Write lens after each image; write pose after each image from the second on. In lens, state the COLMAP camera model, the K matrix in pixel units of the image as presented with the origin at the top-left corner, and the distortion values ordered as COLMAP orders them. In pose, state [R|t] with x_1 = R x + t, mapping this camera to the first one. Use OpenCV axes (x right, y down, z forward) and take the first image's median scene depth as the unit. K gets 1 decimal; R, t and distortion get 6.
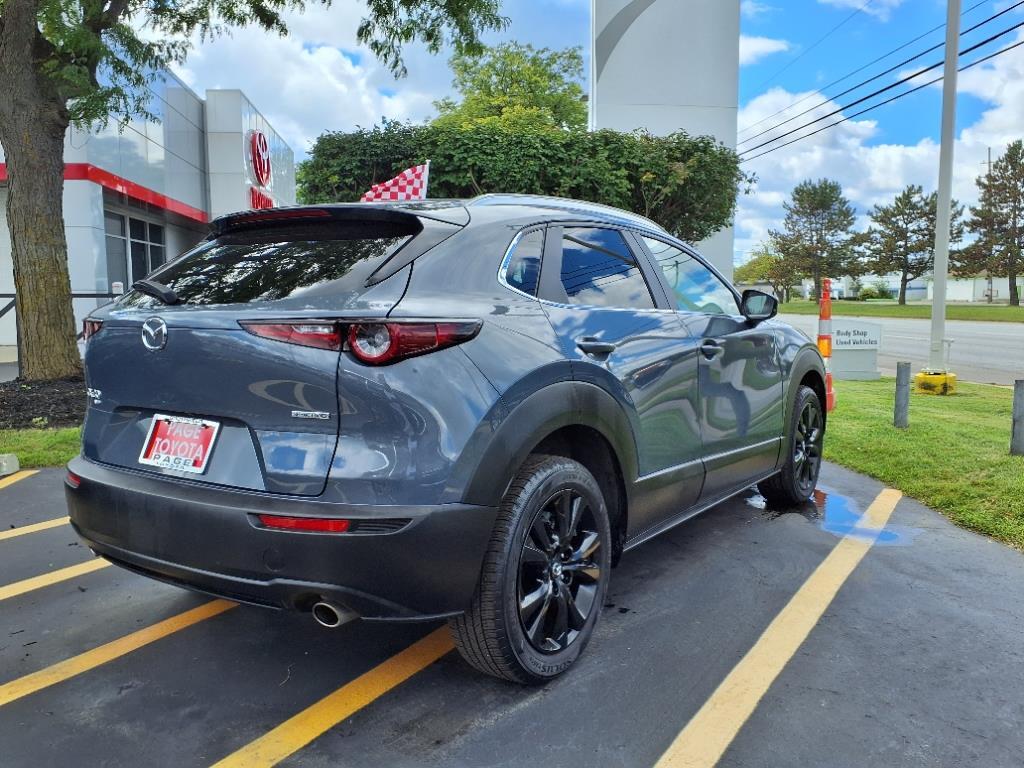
lens RADIAL K [[840.6, 0, 512.0], [0, 840.6, 384.0], [0, 0, 1]] dist [-0.028906, -0.005890]
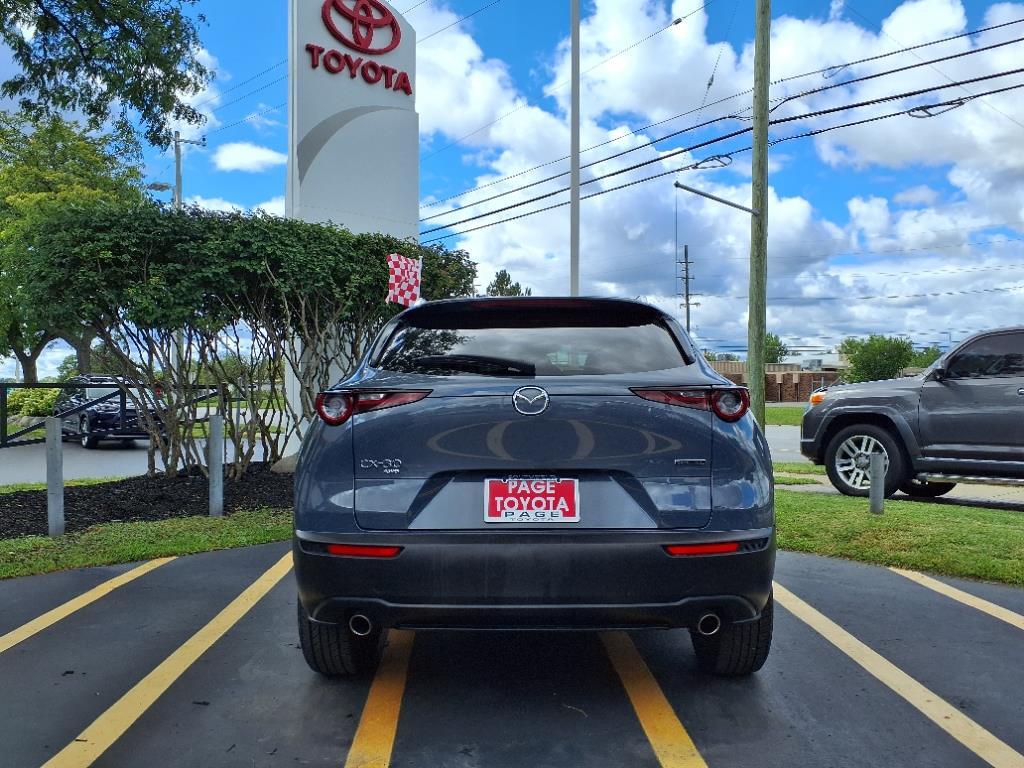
lens RADIAL K [[830.2, 0, 512.0], [0, 830.2, 384.0], [0, 0, 1]] dist [0.001079, -0.002465]
pose [[0.843959, 0.006745, 0.536365, -0.334288], [0.054983, 0.993566, -0.099009, 0.008879], [-0.533582, 0.113050, 0.838158, 0.026698]]
